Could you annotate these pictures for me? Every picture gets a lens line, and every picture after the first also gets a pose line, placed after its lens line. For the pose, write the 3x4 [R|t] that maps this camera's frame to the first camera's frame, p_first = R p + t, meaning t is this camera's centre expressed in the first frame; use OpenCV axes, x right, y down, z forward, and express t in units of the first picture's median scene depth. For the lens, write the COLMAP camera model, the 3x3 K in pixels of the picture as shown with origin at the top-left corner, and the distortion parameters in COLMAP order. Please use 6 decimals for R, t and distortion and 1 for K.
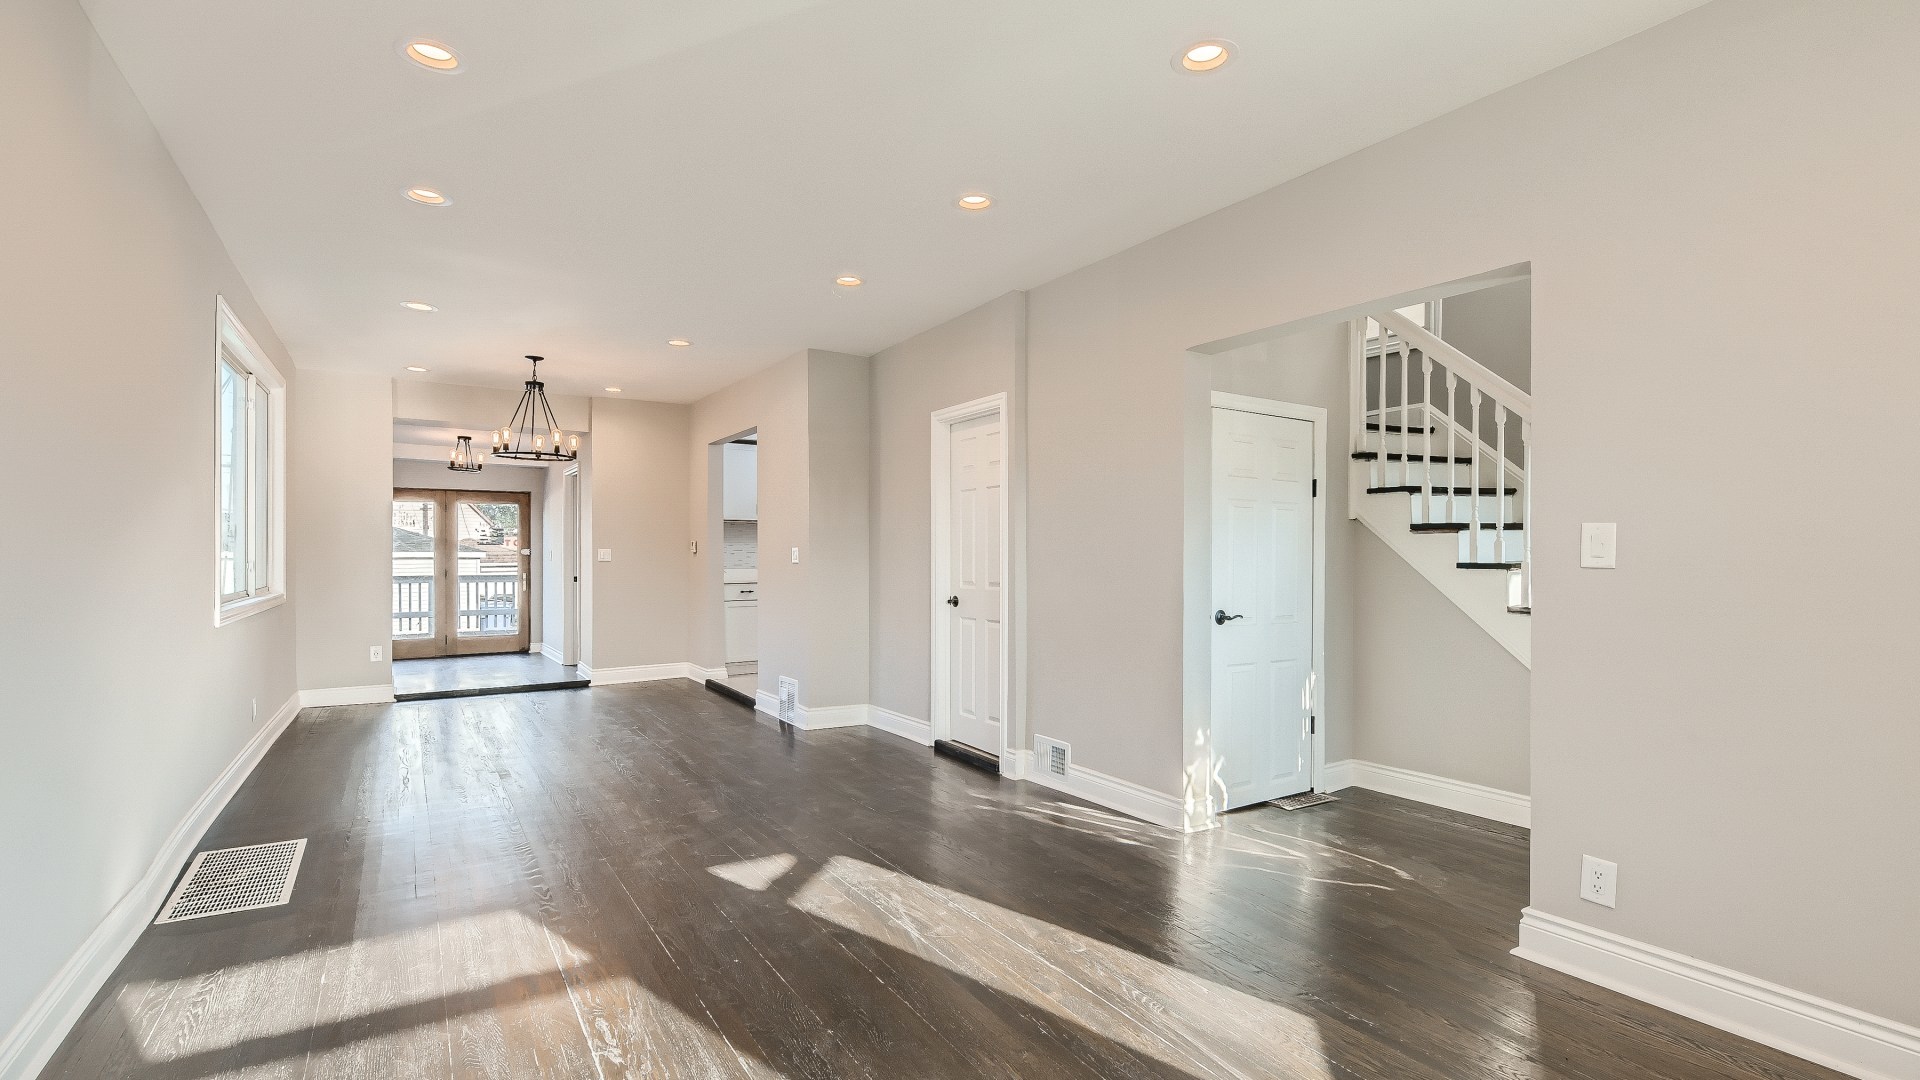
lens RADIAL K [[906.3, 0, 964.0], [0, 906.3, 544.7], [0, 0, 1]] dist [0.010070, -0.001014]
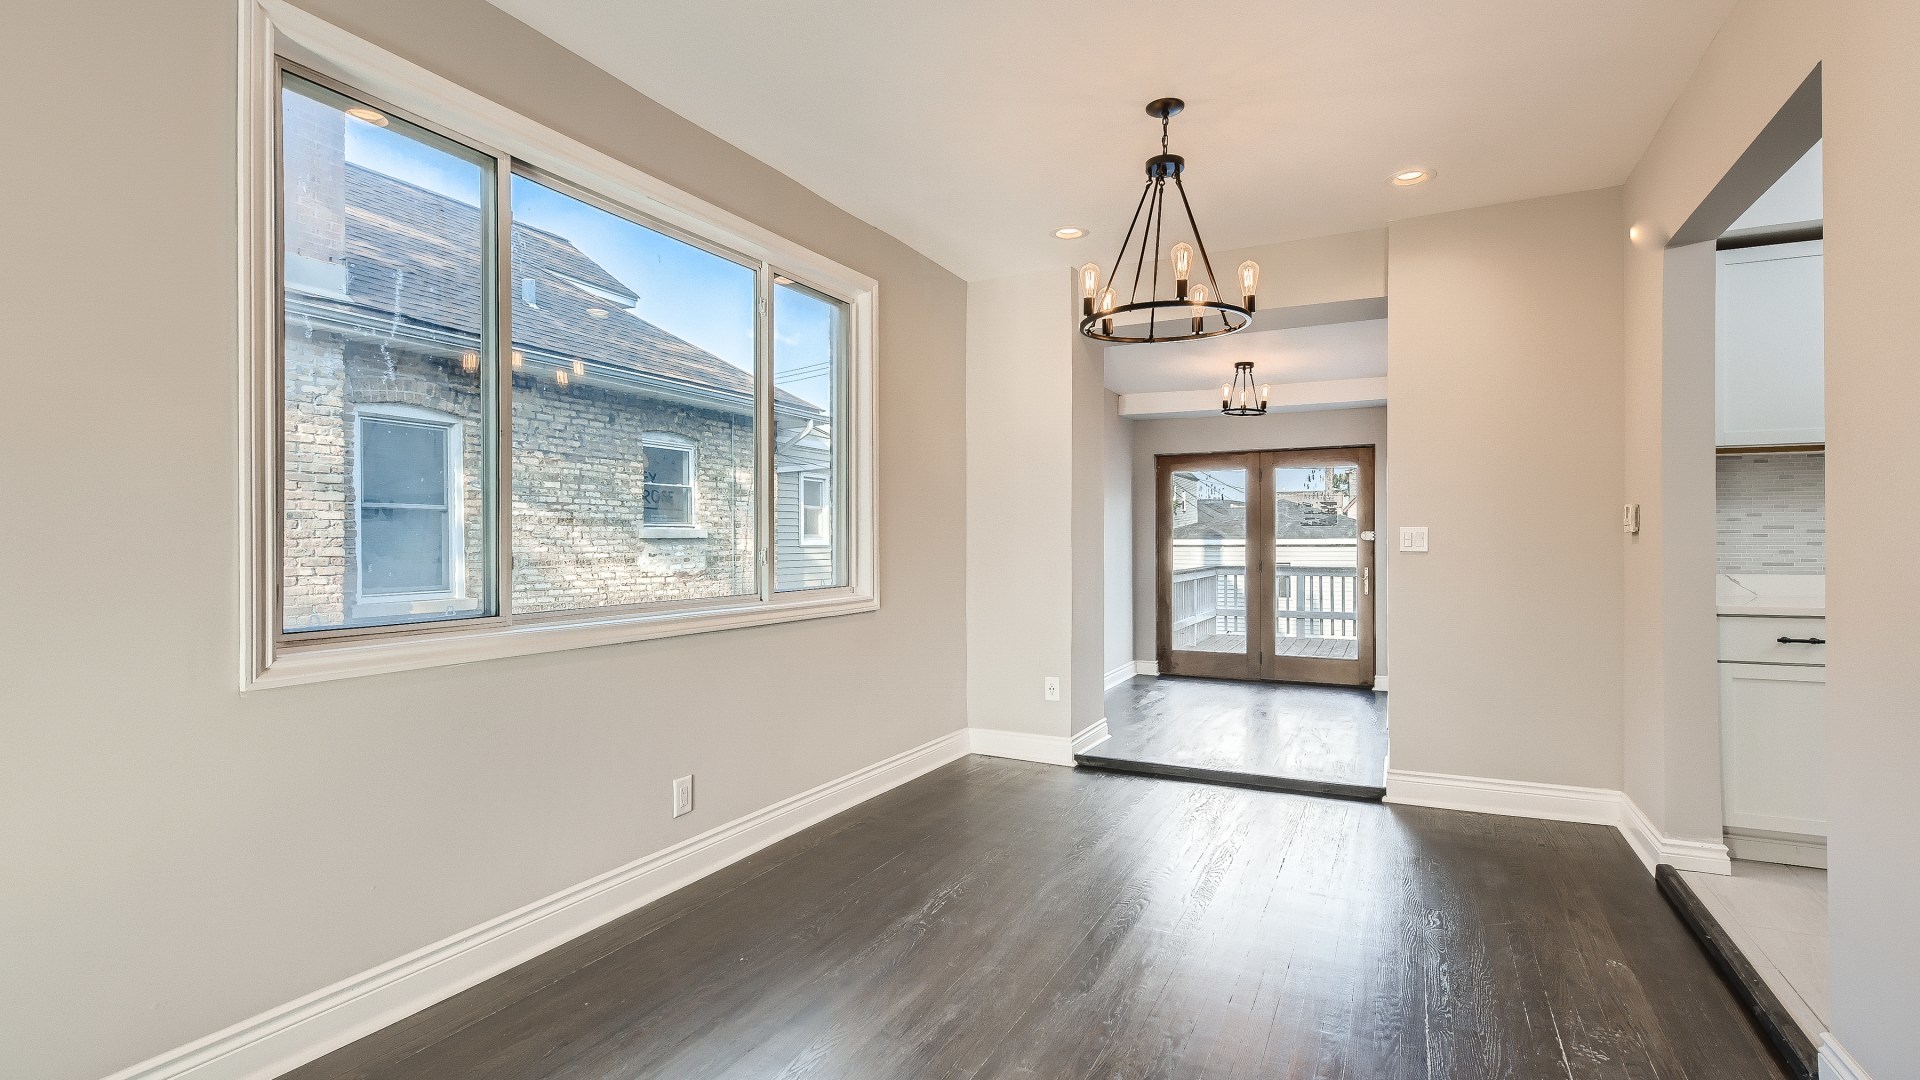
lens RADIAL K [[906.3, 0, 958.8], [0, 906.3, 532.8], [0, 0, 1]] dist [0.010070, -0.001014]
pose [[0.535979, -0.007558, -0.844197, -0.089373], [0.007885, 0.999961, -0.003946, 0.006209], [0.844194, -0.004542, 0.536018, 0.416779]]
